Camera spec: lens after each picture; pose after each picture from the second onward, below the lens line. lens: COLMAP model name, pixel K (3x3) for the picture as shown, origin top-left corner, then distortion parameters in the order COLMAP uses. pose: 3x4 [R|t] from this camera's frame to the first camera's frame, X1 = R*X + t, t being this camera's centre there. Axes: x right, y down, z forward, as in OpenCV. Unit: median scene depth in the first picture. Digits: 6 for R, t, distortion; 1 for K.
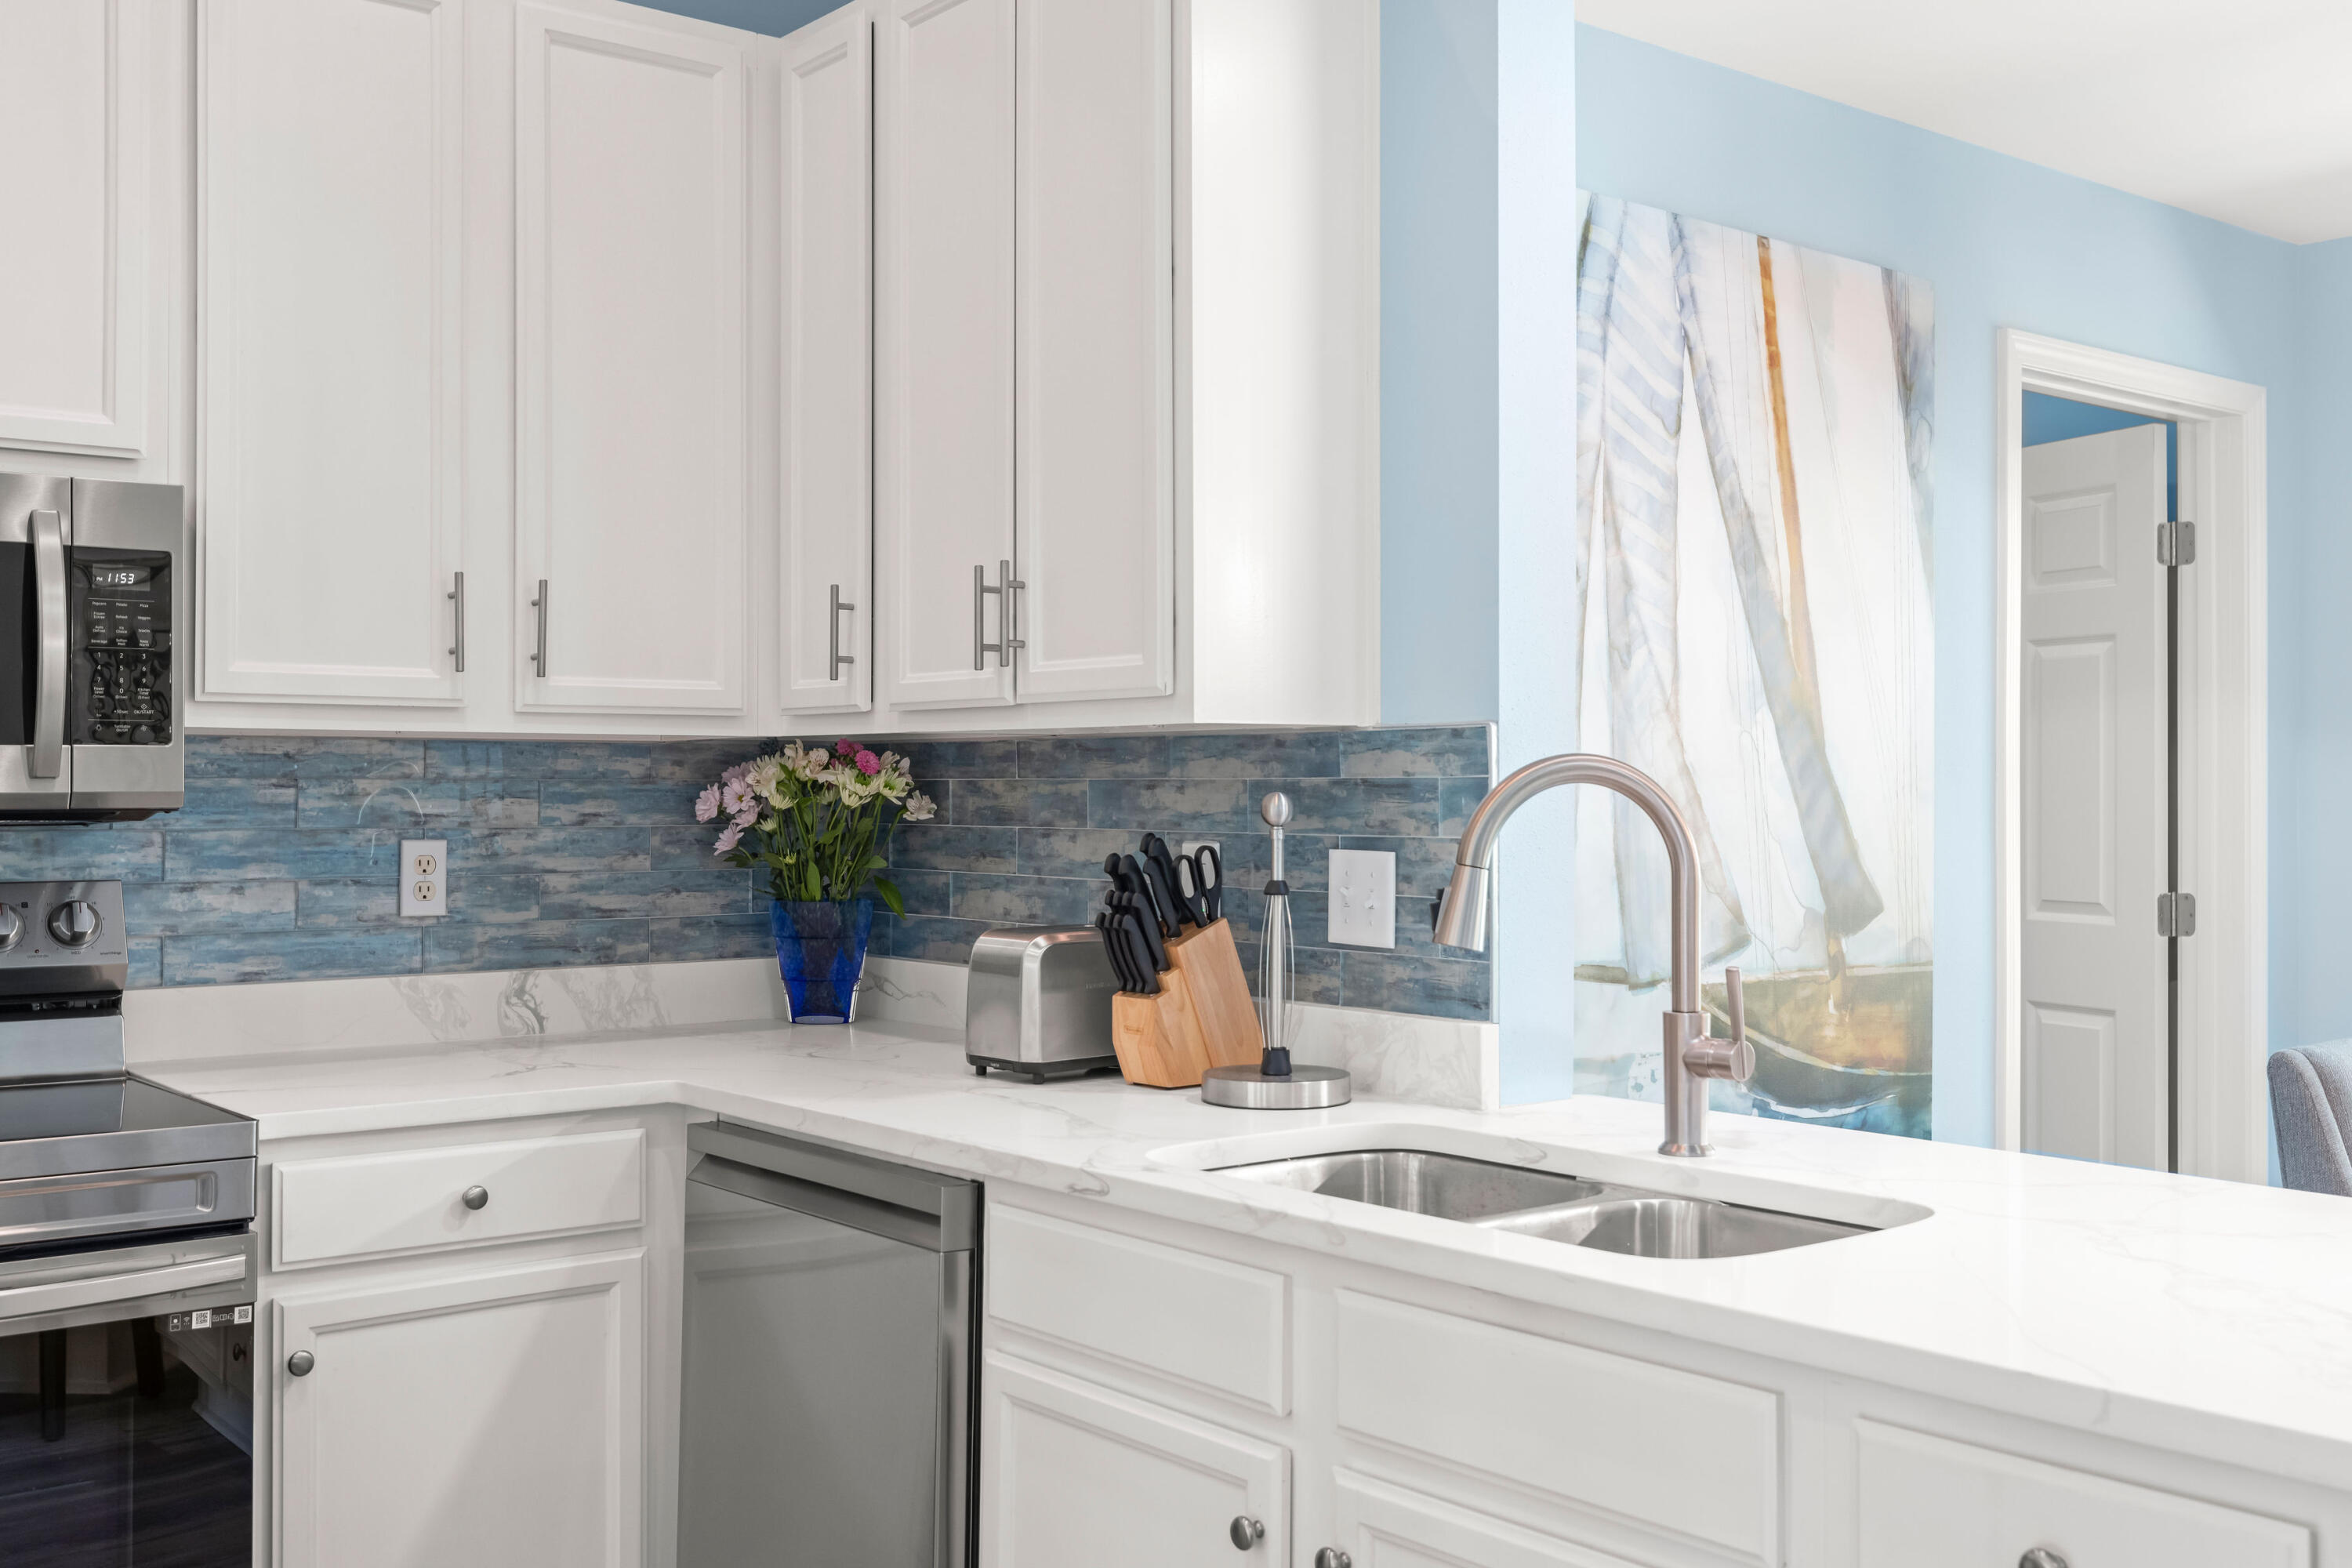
lens RADIAL K [[2277.5, 0, 1186.5], [0, 2277.5, 756.4], [0, 0, 1]] dist [0.004407, 0.000000]
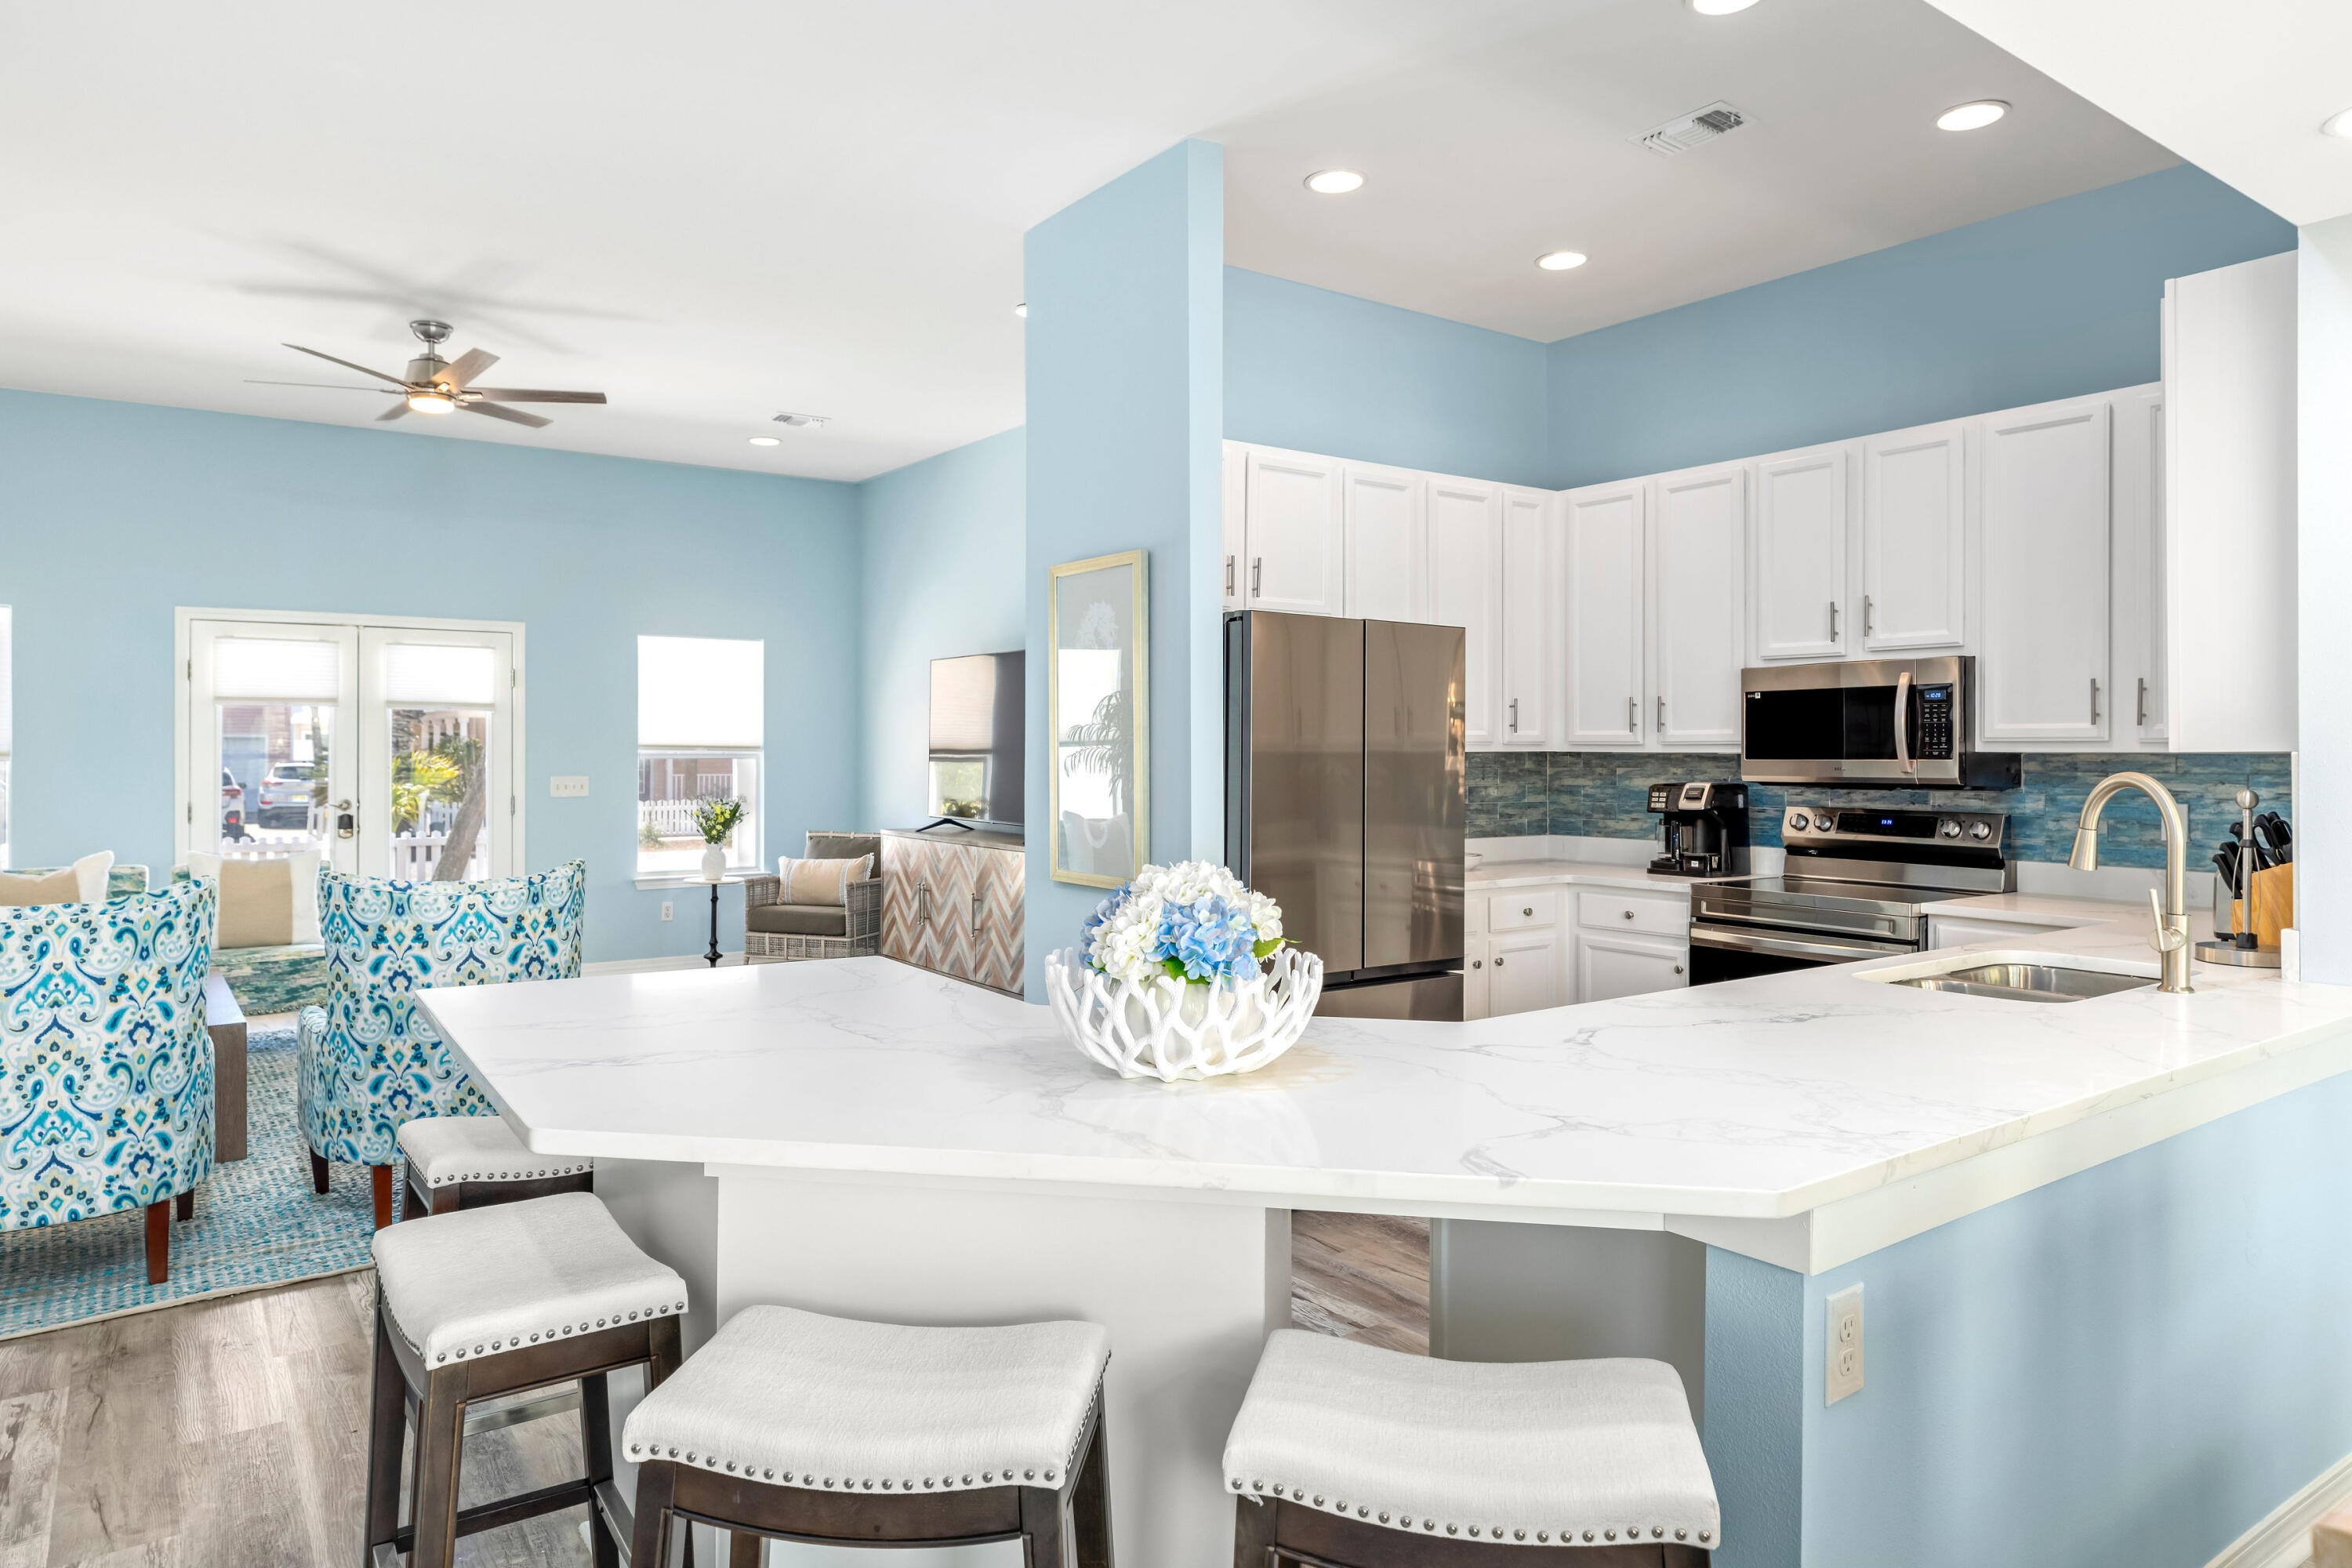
lens RADIAL K [[1440.1, 0, 1164.2], [0, 1440.1, 743.7], [0, 0, 1]] dist [0.008591, 0.002357]
pose [[-0.058831, -0.005069, -0.998255, 0.988907], [0.011240, 0.999920, -0.005740, -0.018970], [0.998205, -0.011558, -0.058769, 0.180126]]
